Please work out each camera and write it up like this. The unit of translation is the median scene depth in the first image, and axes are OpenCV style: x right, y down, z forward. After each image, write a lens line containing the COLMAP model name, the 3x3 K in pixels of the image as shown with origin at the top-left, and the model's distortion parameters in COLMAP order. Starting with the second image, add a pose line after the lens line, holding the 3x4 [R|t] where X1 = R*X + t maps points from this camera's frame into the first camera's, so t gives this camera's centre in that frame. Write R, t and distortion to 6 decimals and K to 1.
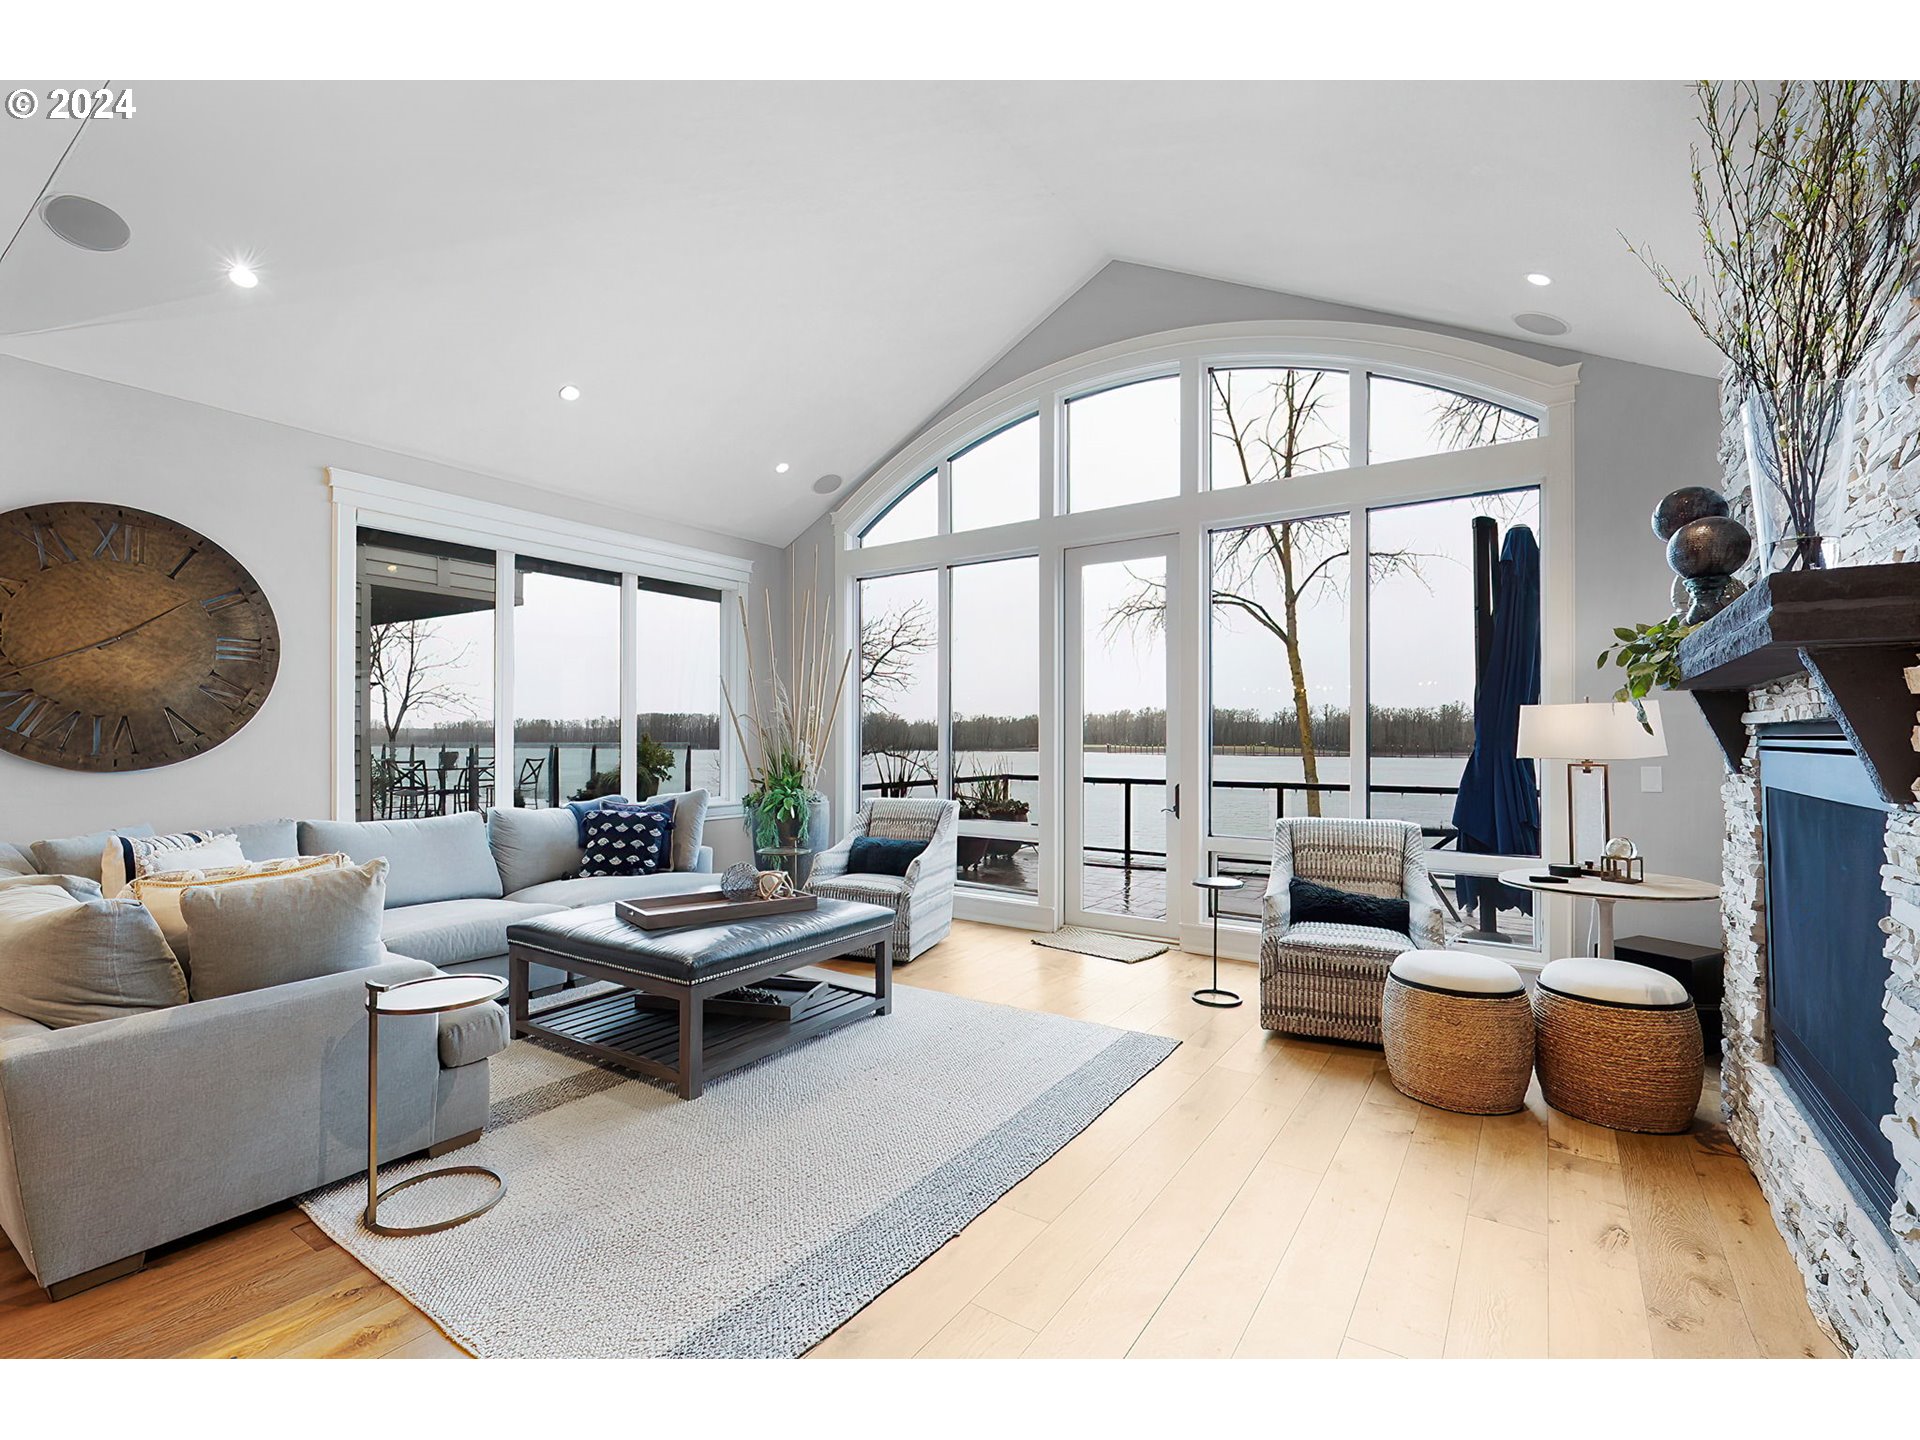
lens RADIAL K [[884.5, 0, 960.0], [0, 884.5, 720.0], [0, 0, 1]] dist [-0.001582, 0.000001]
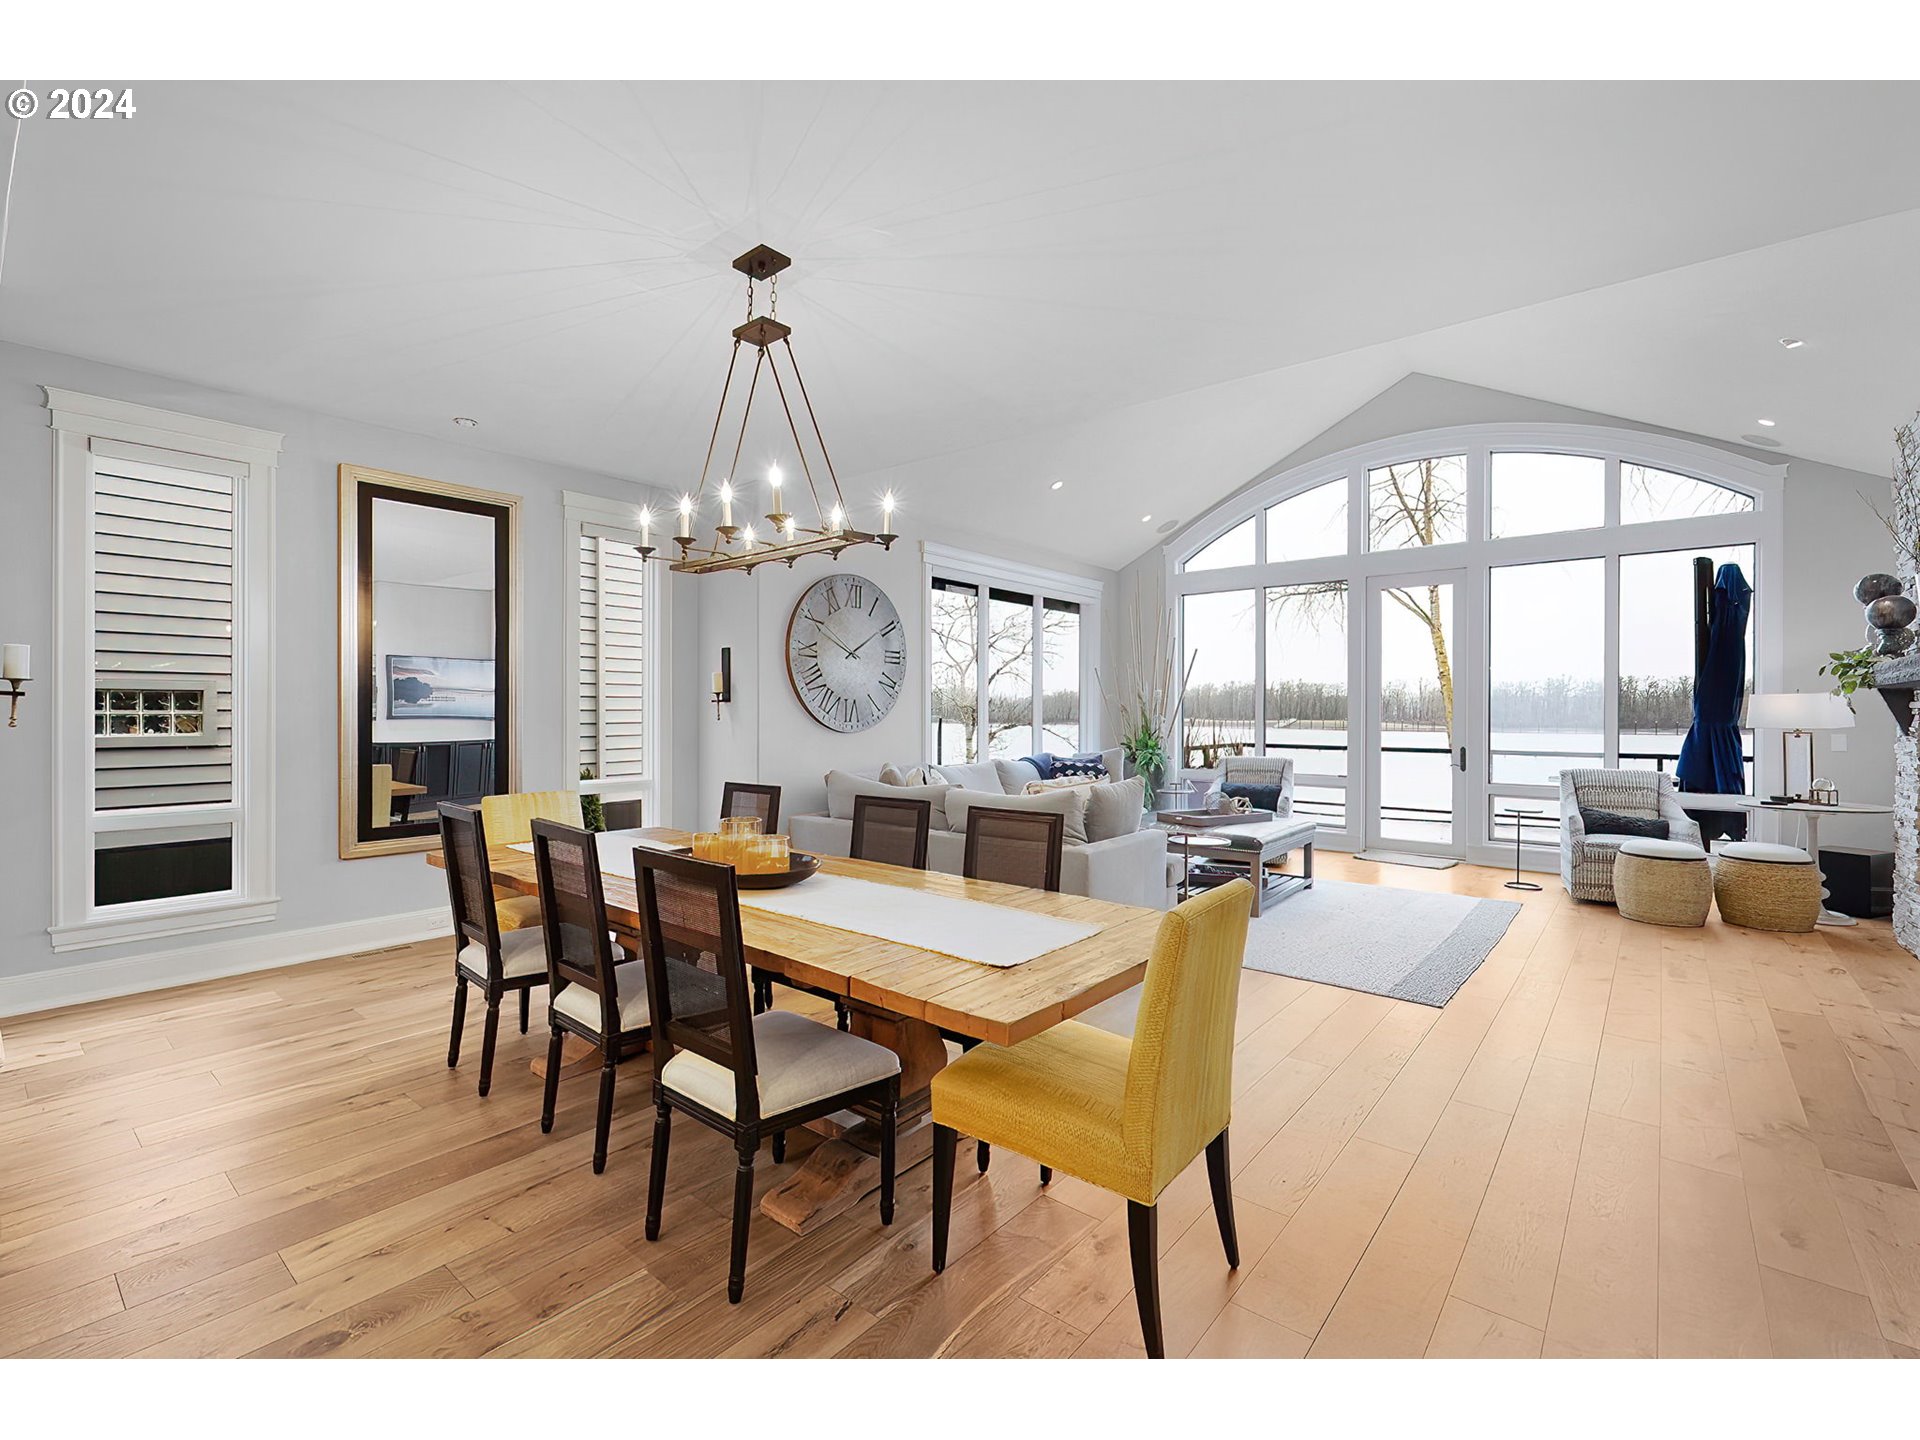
lens RADIAL K [[876.2, 0, 960.9], [0, 876.2, 699.1], [0, 0, 1]] dist [0.000316, 0.000740]
pose [[0.996085, 0.000693, -0.088400, -0.574043], [-0.000165, 0.999982, 0.005975, -0.015607], [0.088403, -0.005937, 0.996067, -0.618997]]
